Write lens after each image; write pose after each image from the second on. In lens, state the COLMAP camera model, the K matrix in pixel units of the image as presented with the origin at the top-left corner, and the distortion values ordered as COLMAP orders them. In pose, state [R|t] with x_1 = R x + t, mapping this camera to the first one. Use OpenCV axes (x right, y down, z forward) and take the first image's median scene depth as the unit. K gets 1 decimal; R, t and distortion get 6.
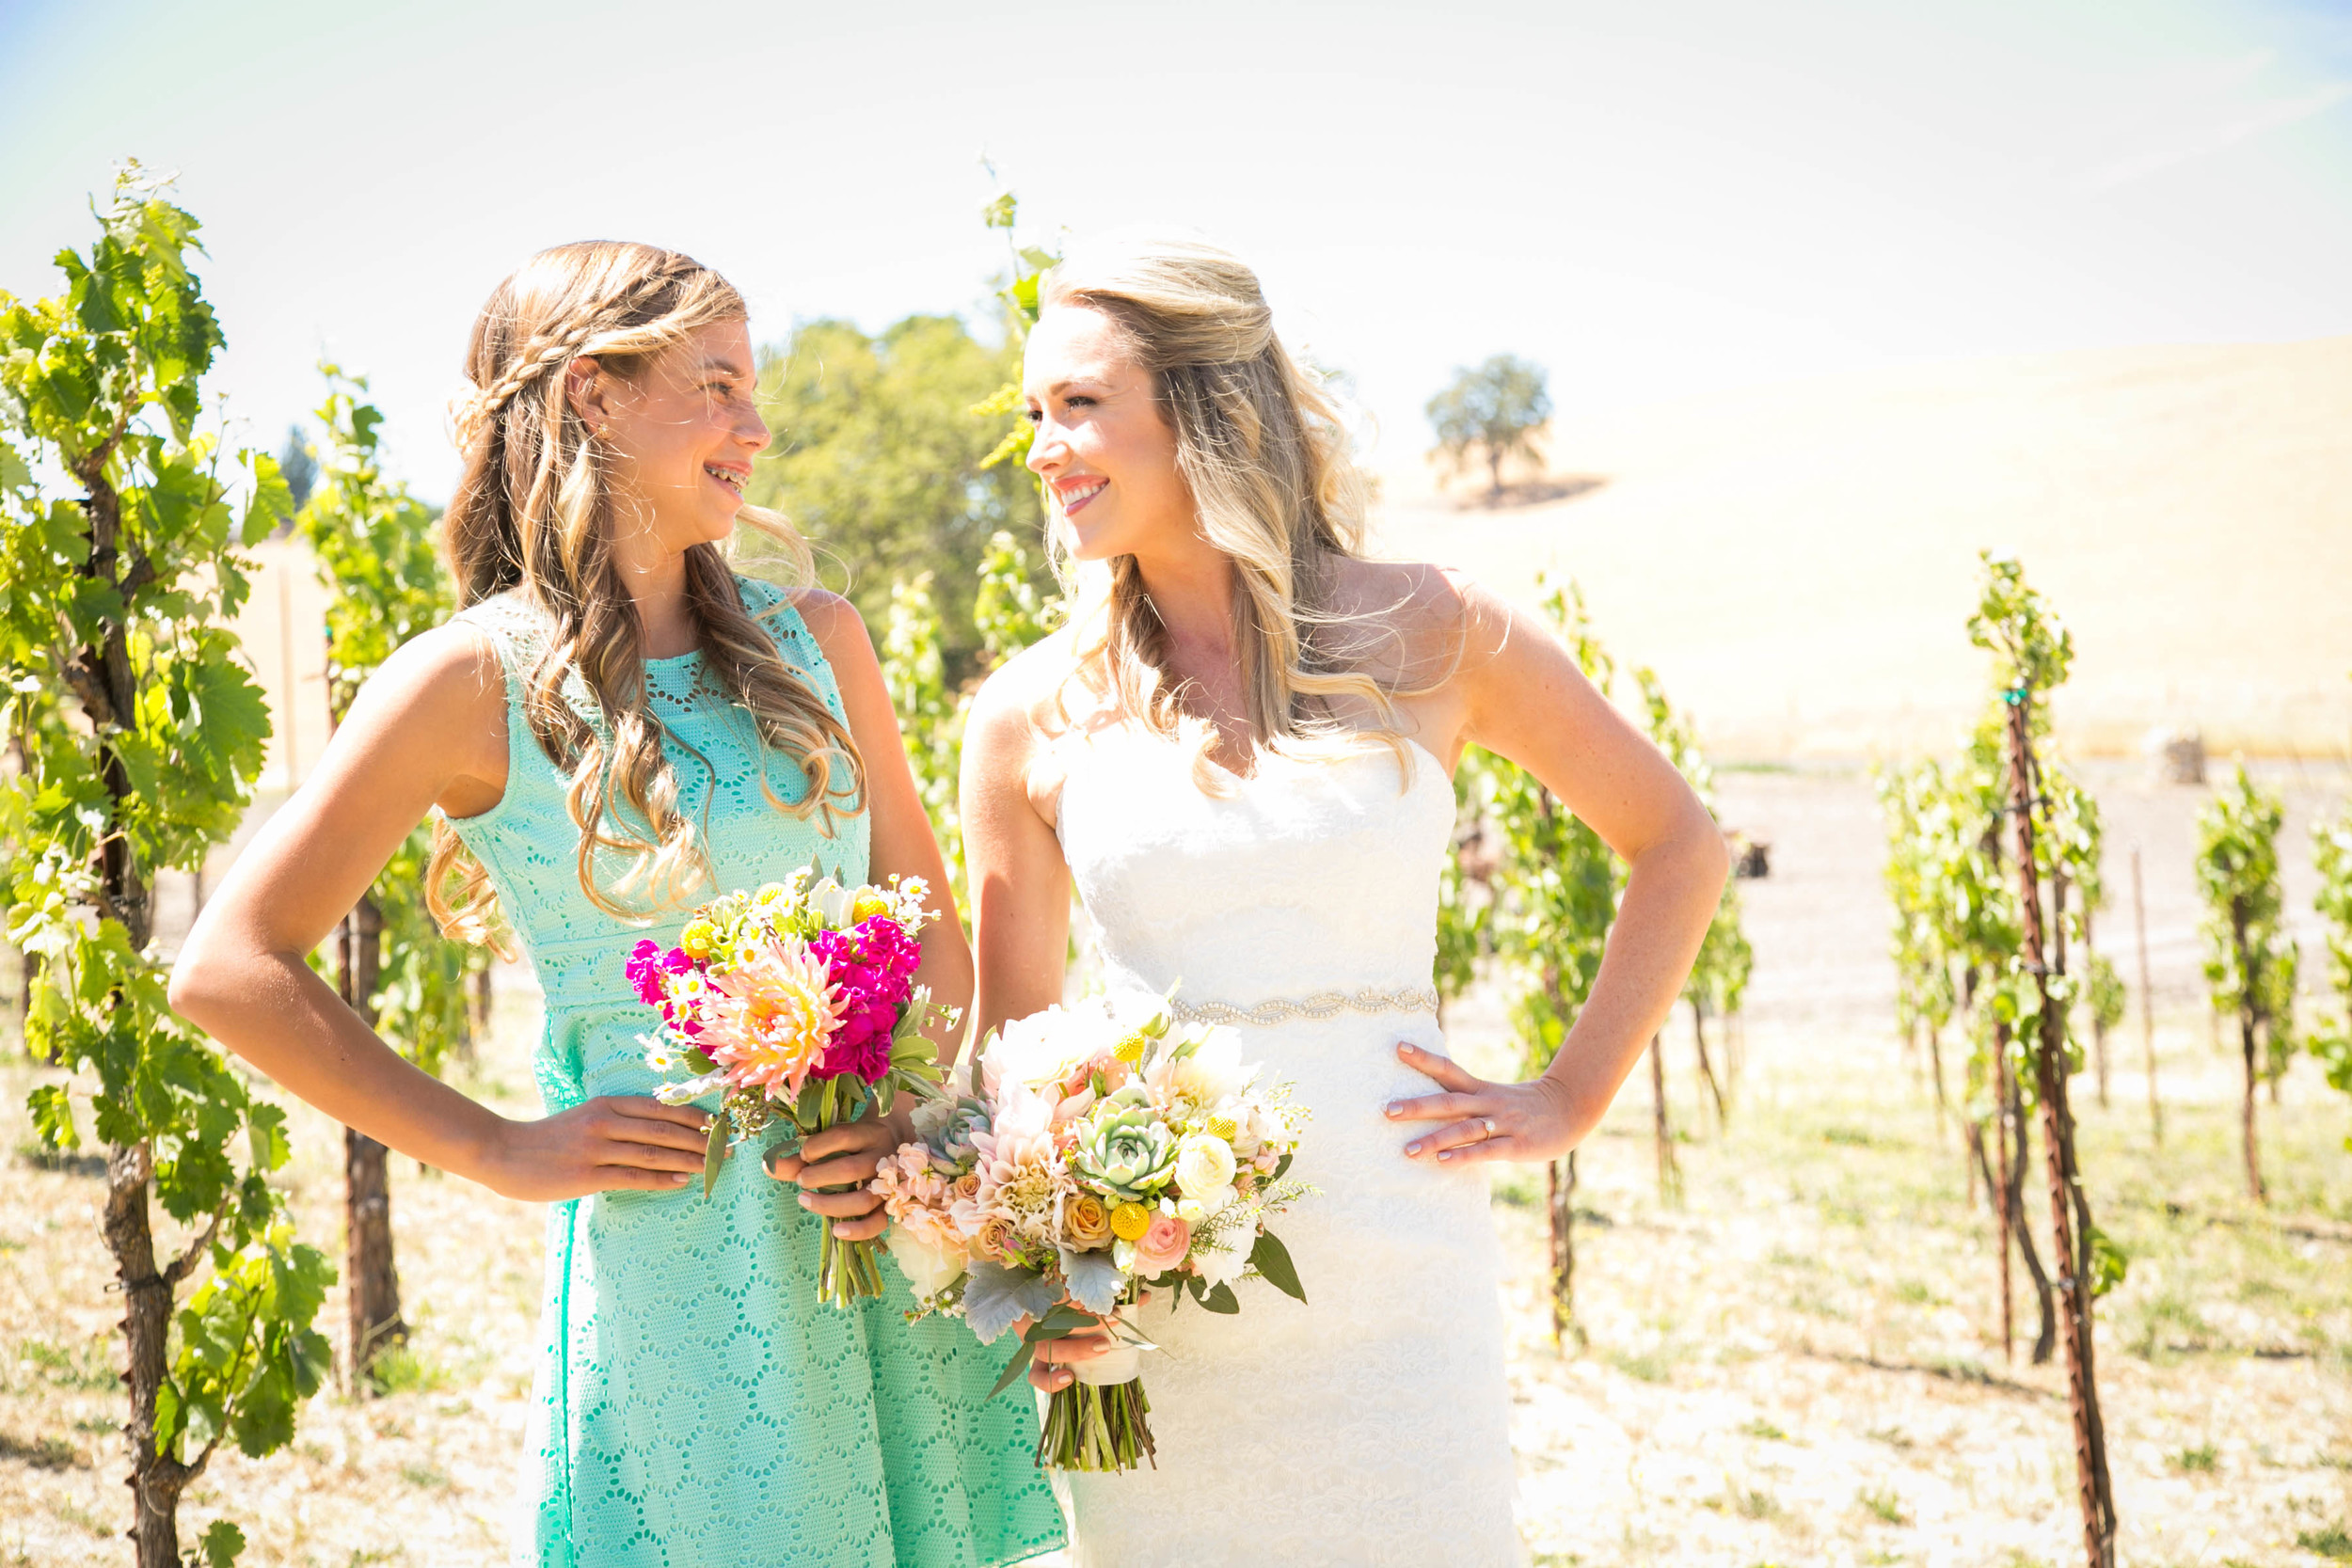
lens RADIAL K [[4397.2, 0, 1176.0], [0, 4397.2, 784.0], [0, 0, 1]] dist [0.012674, 2.588910]
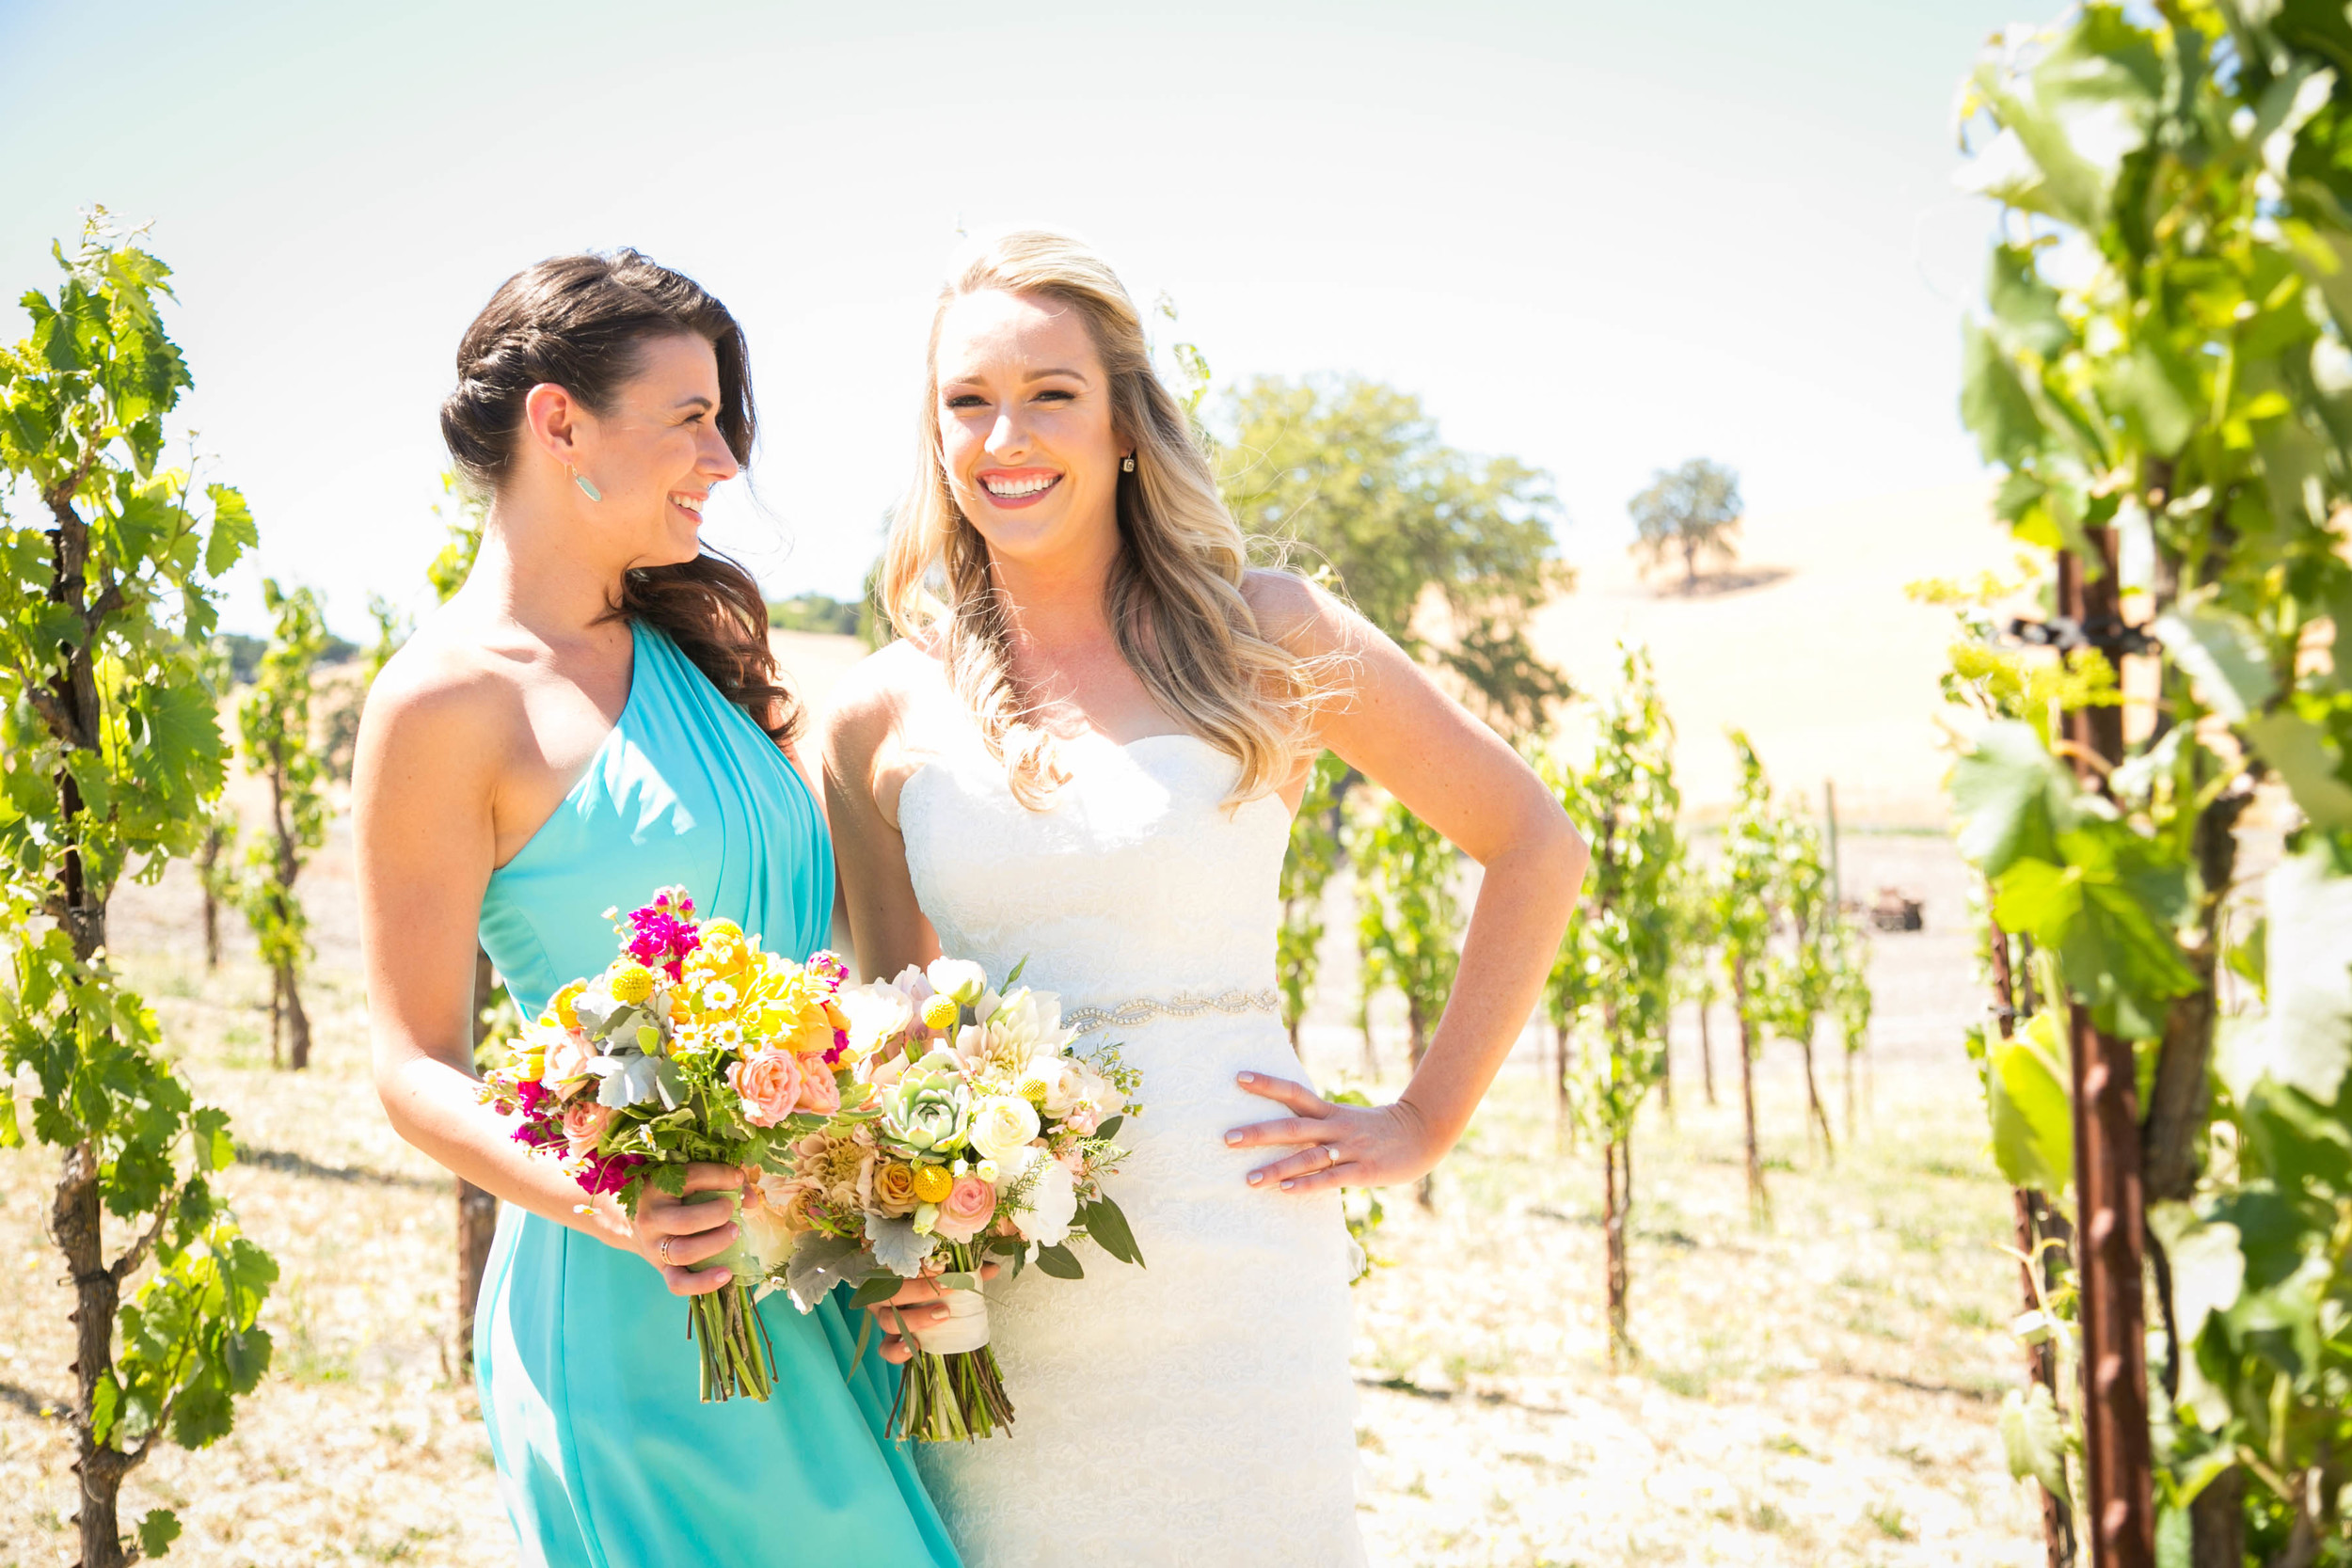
lens RADIAL K [[3878.4, 0, 1178.1], [0, 3878.4, 767.9], [0, 0, 1]] dist [0.019368, 1.324331]
pose [[0.997609, 0.013596, -0.067765, 0.083180], [-0.014867, 0.999722, -0.018288, 0.005389], [0.067498, 0.019252, 0.997534, 0.093947]]
